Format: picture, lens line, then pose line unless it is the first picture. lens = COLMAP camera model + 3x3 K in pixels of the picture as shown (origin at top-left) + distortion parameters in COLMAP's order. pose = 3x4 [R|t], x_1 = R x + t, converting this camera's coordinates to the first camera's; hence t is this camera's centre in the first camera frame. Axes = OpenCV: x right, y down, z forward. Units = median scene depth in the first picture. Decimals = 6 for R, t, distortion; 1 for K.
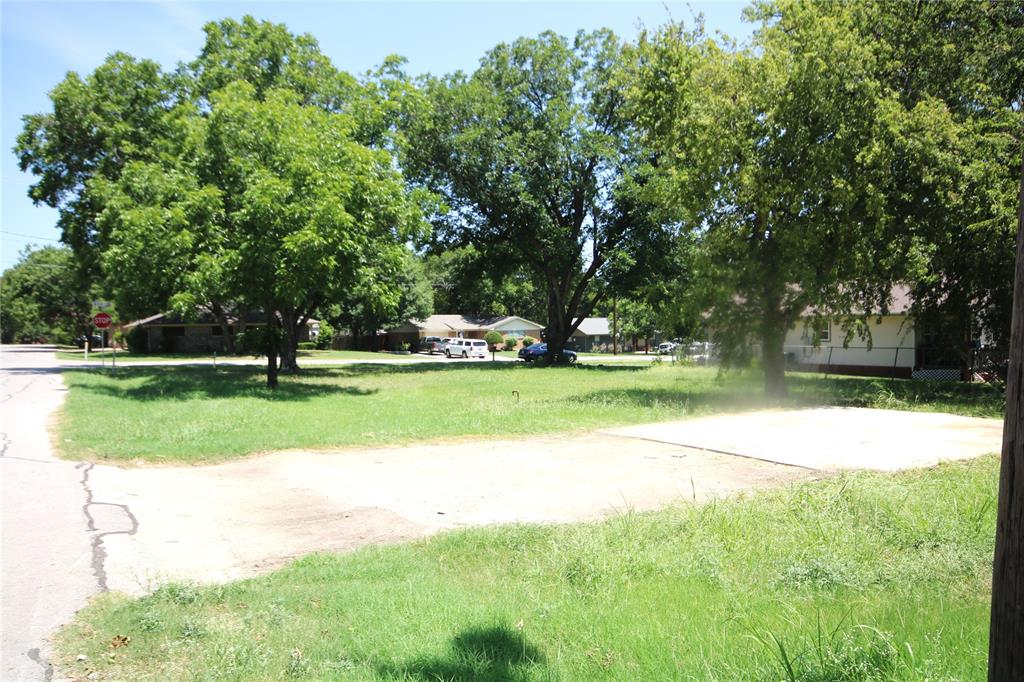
lens RADIAL K [[728.2, 0, 512.8], [0, 728.2, 344.2], [0, 0, 1]] dist [0.011292, 0.021163]
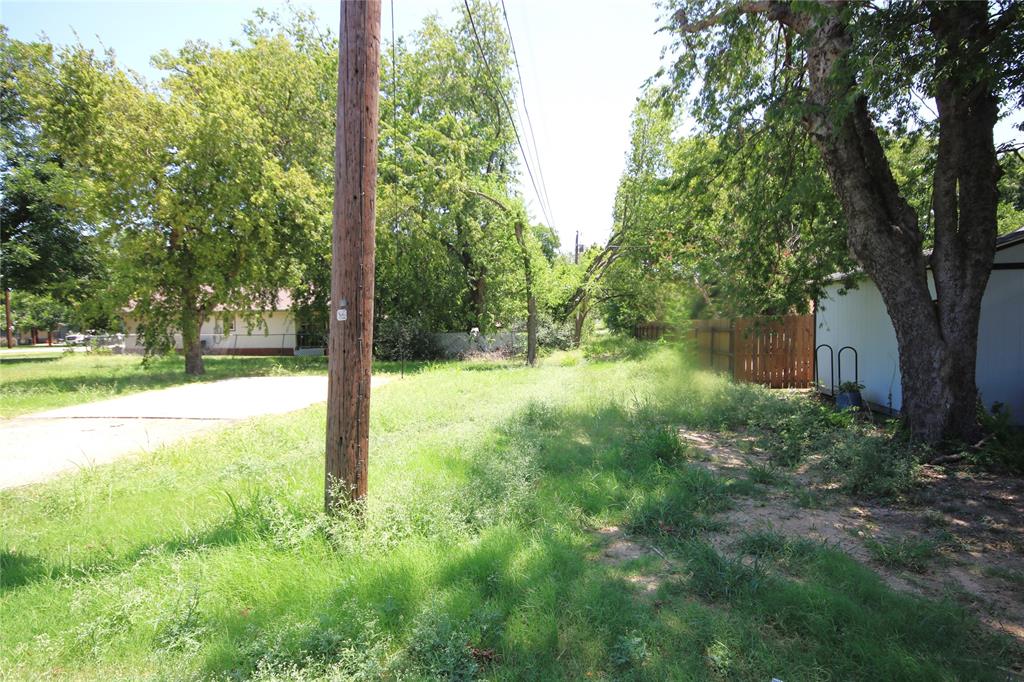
lens RADIAL K [[567.3, 0, 508.1], [0, 567.3, 343.6], [0, 0, 1]] dist [0.015866, 0.001458]
pose [[0.651824, -0.033868, 0.757614, -0.033132], [0.019688, 0.999421, 0.027739, 0.000976], [-0.758115, -0.003165, 0.652114, -0.060587]]
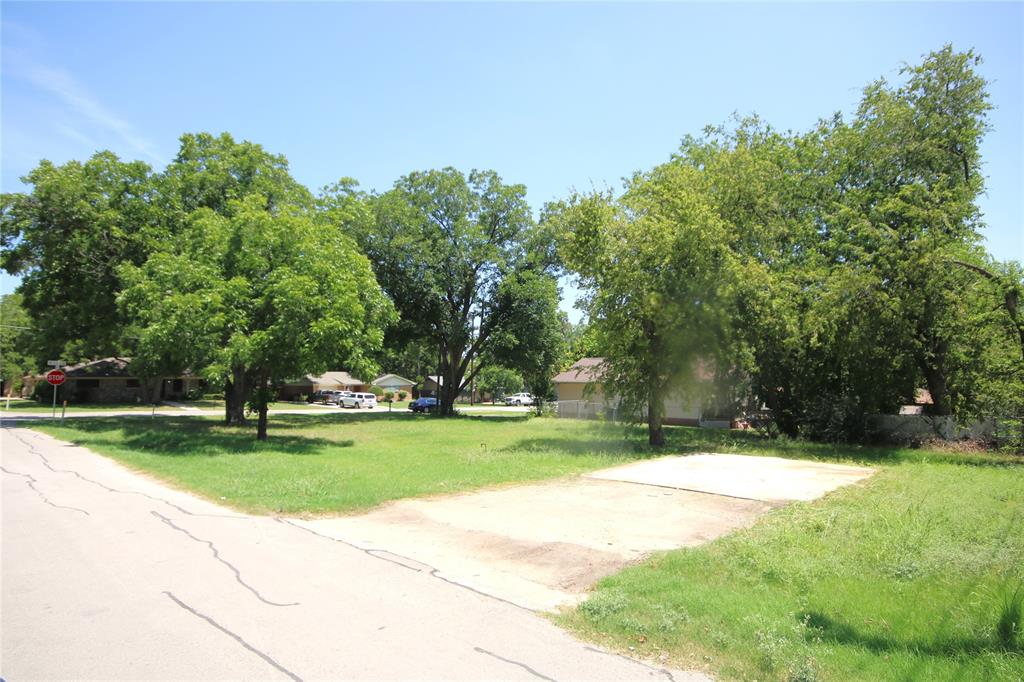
lens RADIAL K [[567.3, 0, 516.9], [0, 567.3, 344.8], [0, 0, 1]] dist [0.015866, 0.001458]
pose [[0.966200, 0.033703, 0.255581, -0.190596], [-0.011564, 0.996086, -0.087634, -0.023666], [-0.257534, 0.081716, 0.962808, -0.038622]]
